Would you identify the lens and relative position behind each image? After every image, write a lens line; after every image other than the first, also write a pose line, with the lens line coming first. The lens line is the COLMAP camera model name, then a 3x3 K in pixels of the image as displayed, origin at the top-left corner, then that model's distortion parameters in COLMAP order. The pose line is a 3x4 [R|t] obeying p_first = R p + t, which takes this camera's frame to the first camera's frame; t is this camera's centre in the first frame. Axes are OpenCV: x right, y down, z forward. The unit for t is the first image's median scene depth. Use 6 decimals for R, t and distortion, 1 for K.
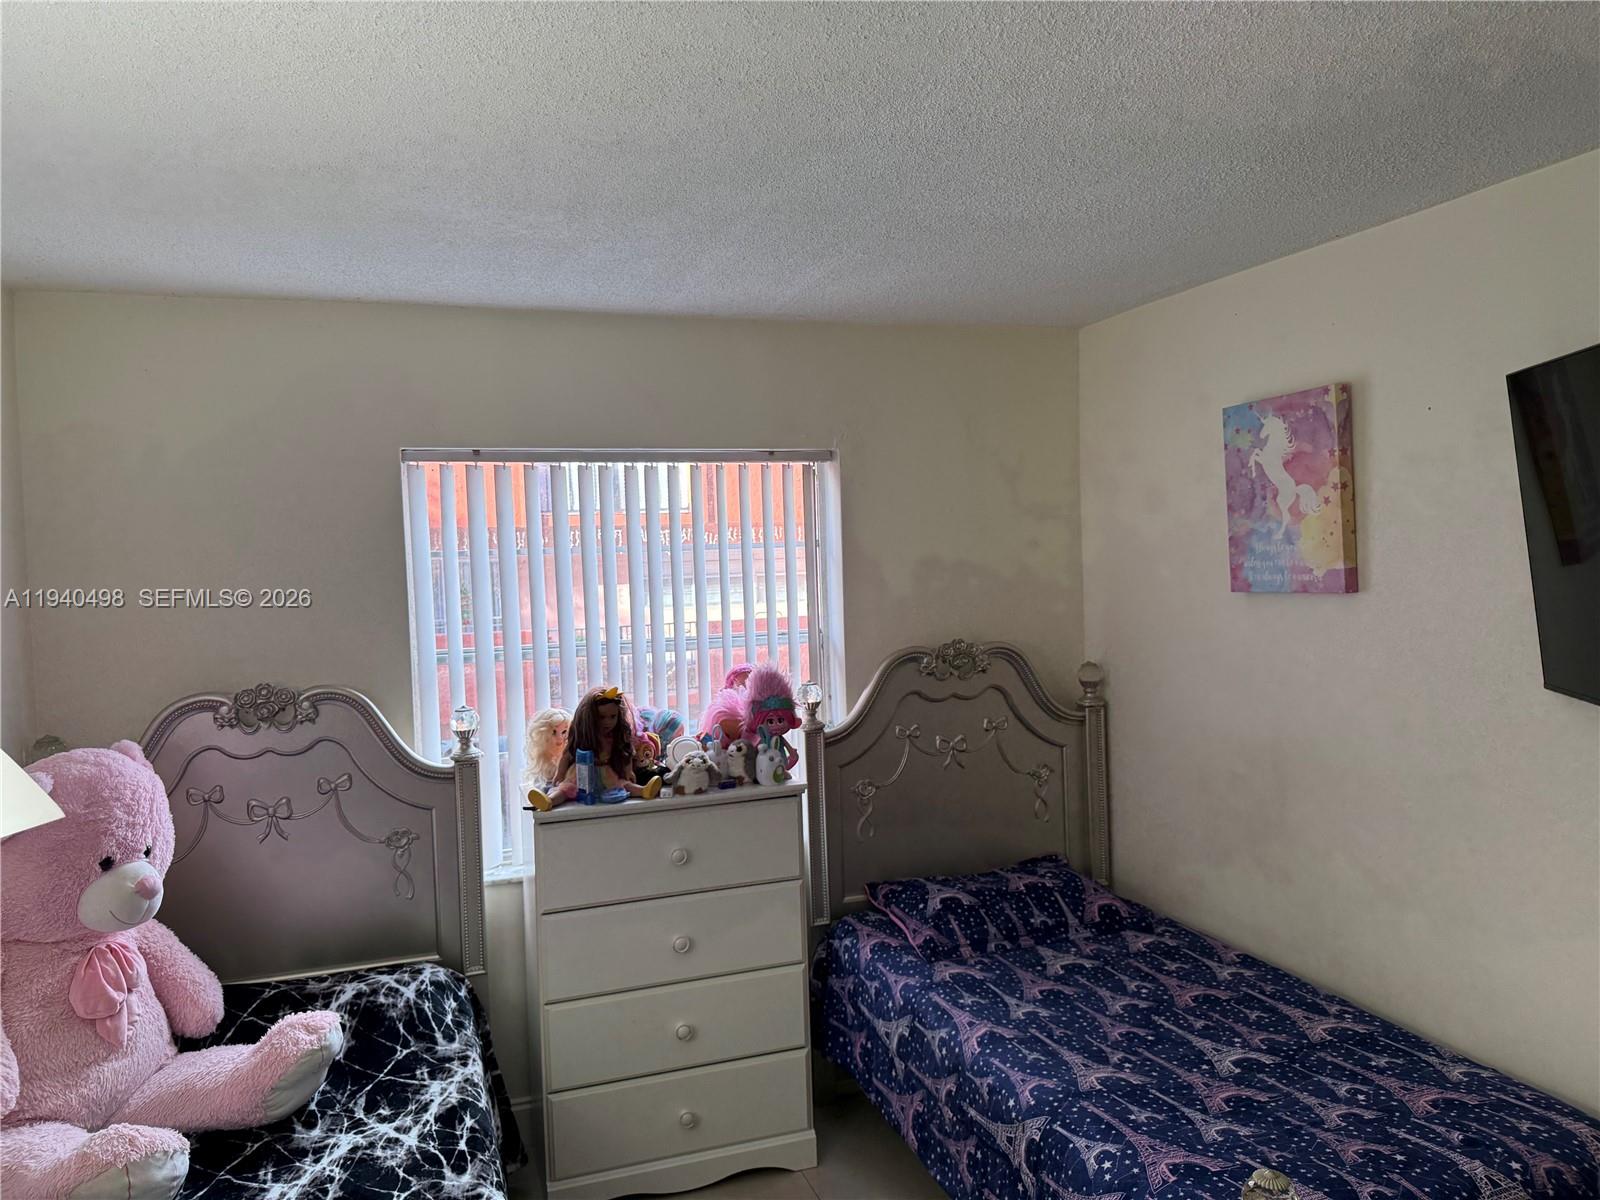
lens RADIAL K [[1123.6, 0, 784.5], [0, 1123.6, 591.8], [0, 0, 1]] dist [0.045876, -0.054867]
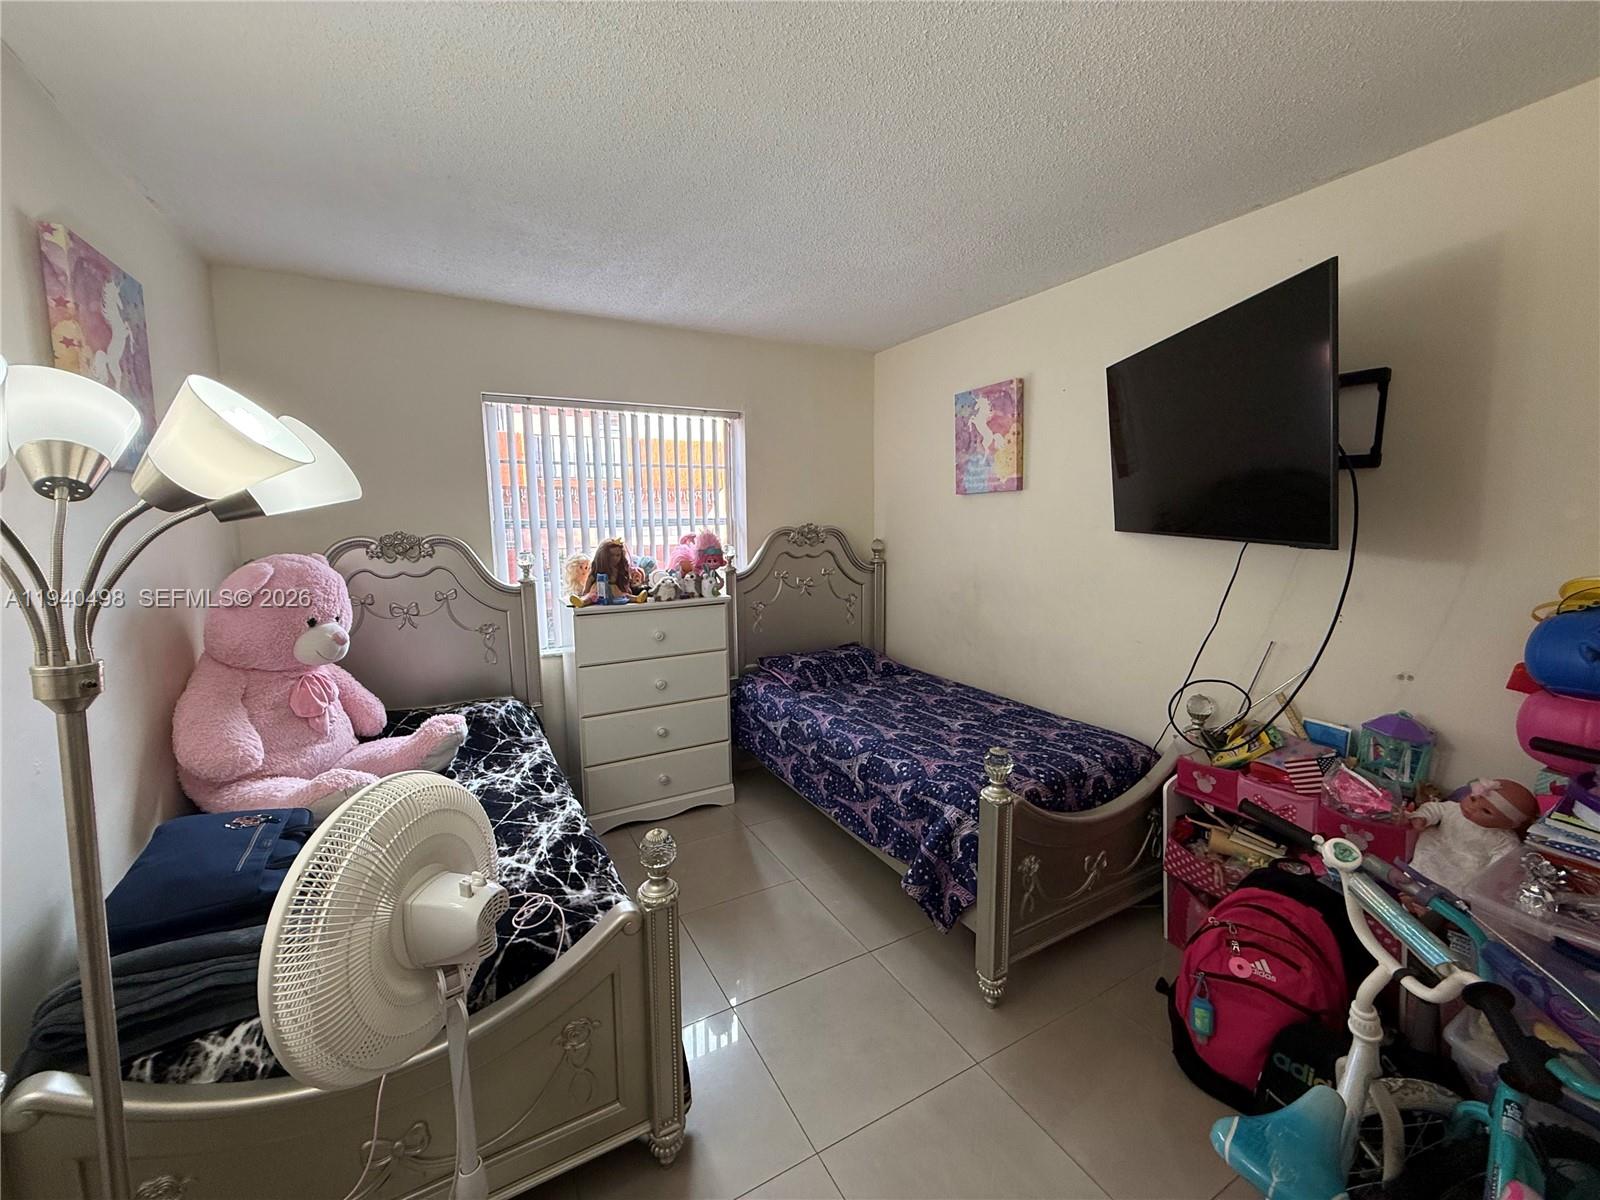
lens RADIAL K [[633.6, 0, 789.9], [0, 633.6, 591.3], [0, 0, 1]] dist [-0.002875, 0.001447]
pose [[0.984241, -0.000772, 0.176828, -0.067872], [-0.013293, 0.996838, 0.078343, 0.087712], [-0.176329, -0.079459, 0.981119, 0.003280]]
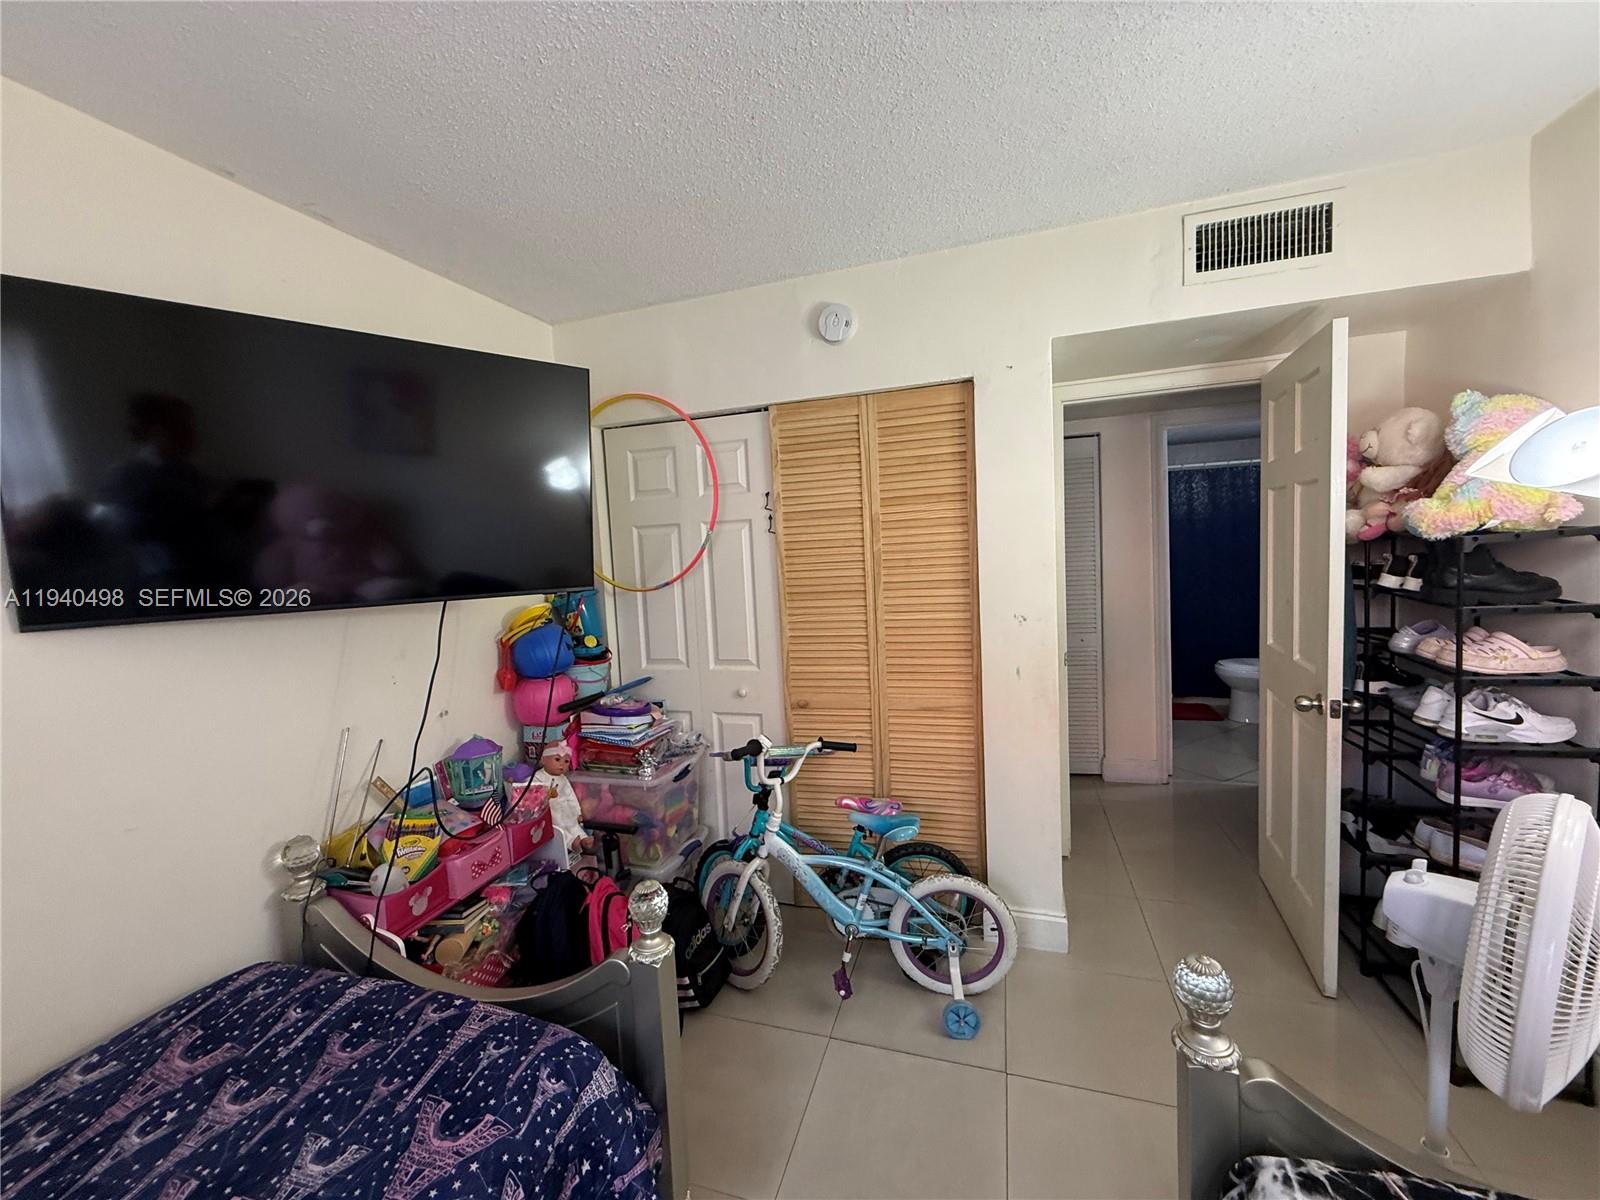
lens RADIAL K [[633.6, 0, 801.4], [0, 633.6, 590.8], [0, 0, 1]] dist [-0.002875, 0.001447]
pose [[-0.802927, 0.029186, 0.595363, -0.116525], [0.099730, 0.991299, 0.085904, 0.054624], [-0.587676, 0.128350, -0.798851, 0.811411]]
